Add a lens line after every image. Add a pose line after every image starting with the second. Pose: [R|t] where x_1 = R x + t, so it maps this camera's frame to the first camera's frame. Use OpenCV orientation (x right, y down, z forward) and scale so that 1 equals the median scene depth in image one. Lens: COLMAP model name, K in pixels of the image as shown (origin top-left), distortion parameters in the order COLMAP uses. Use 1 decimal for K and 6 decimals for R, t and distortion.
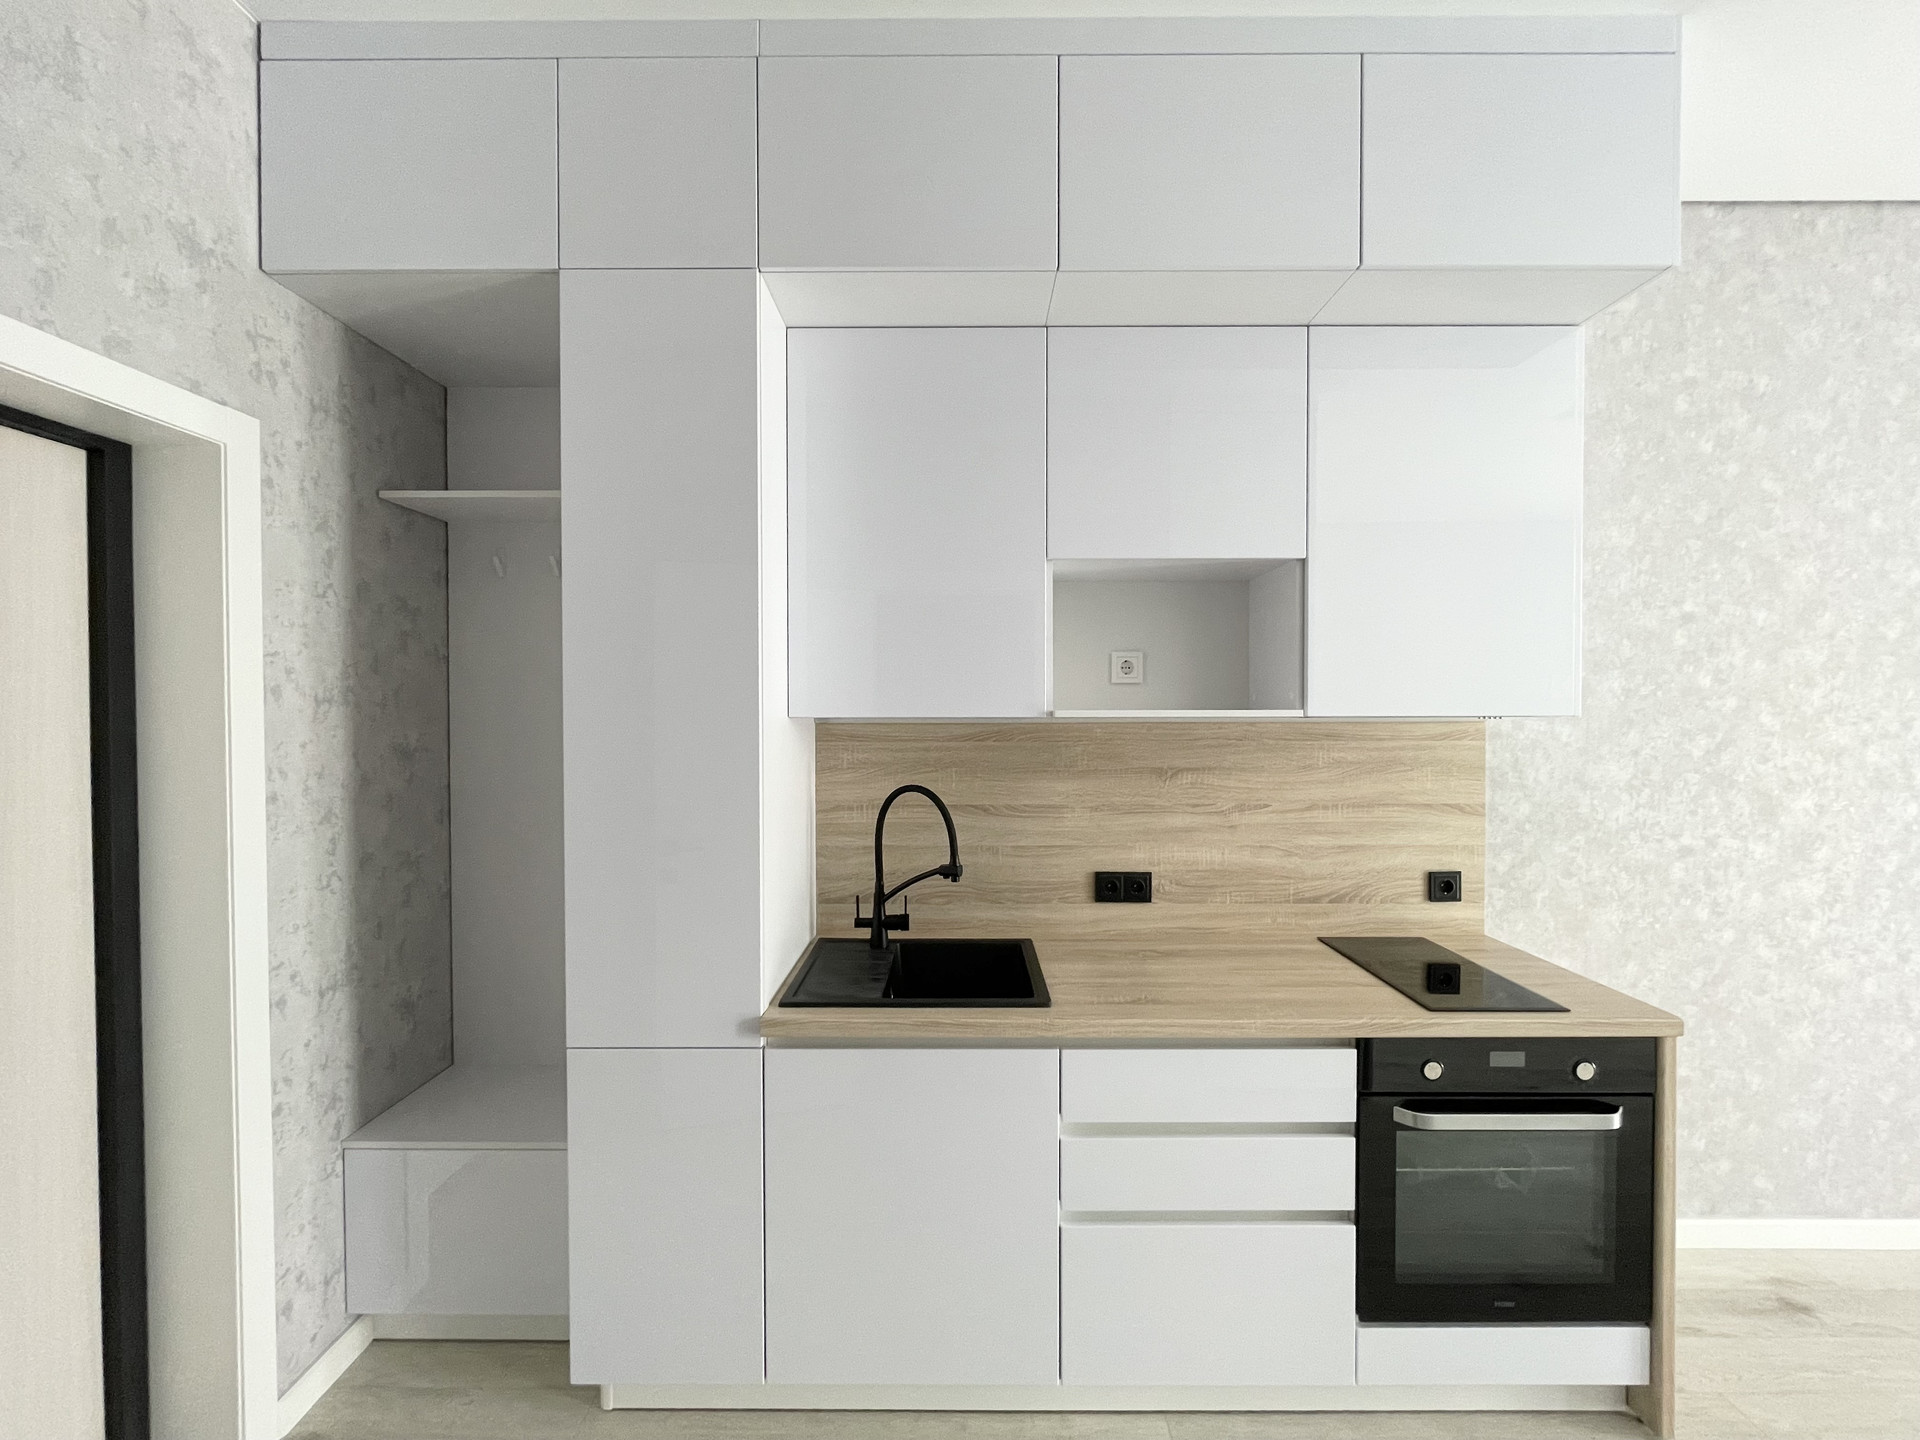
lens RADIAL K [[775.6, 0, 958.5], [0, 775.6, 723.0], [0, 0, 1]] dist [-0.003263, 0.000317]
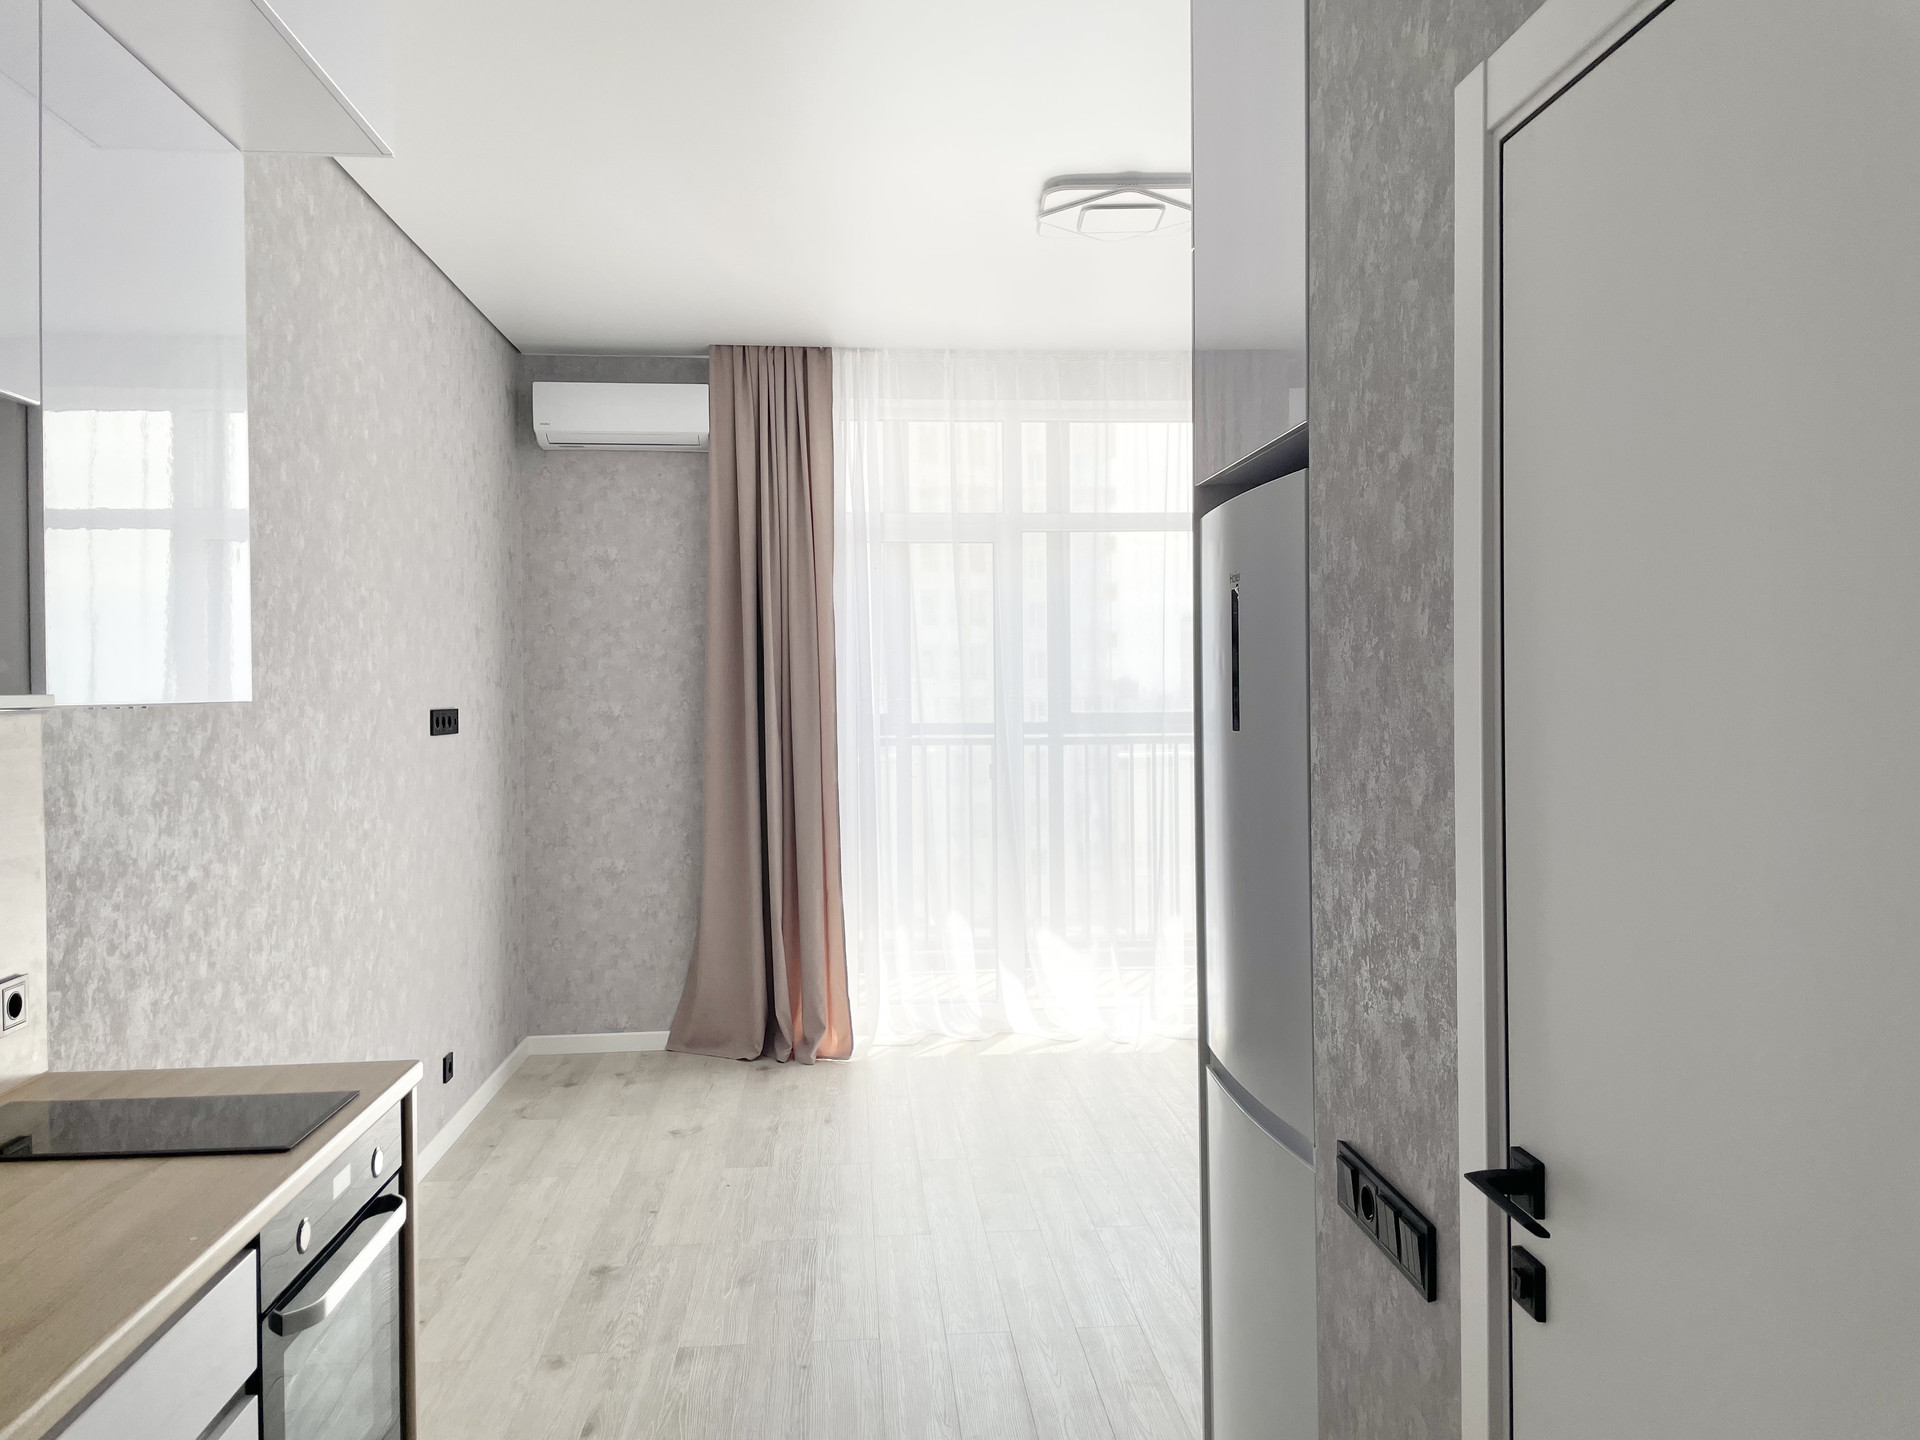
lens RADIAL K [[1439.5, 0, 961.8], [0, 1439.5, 710.4], [0, 0, 1]] dist [0.108874, -0.136726]
pose [[-0.088274, -0.012805, 0.996014, -0.502640], [0.029723, 0.999438, 0.015483, -0.001290], [-0.995653, 0.030972, -0.087844, 0.393256]]
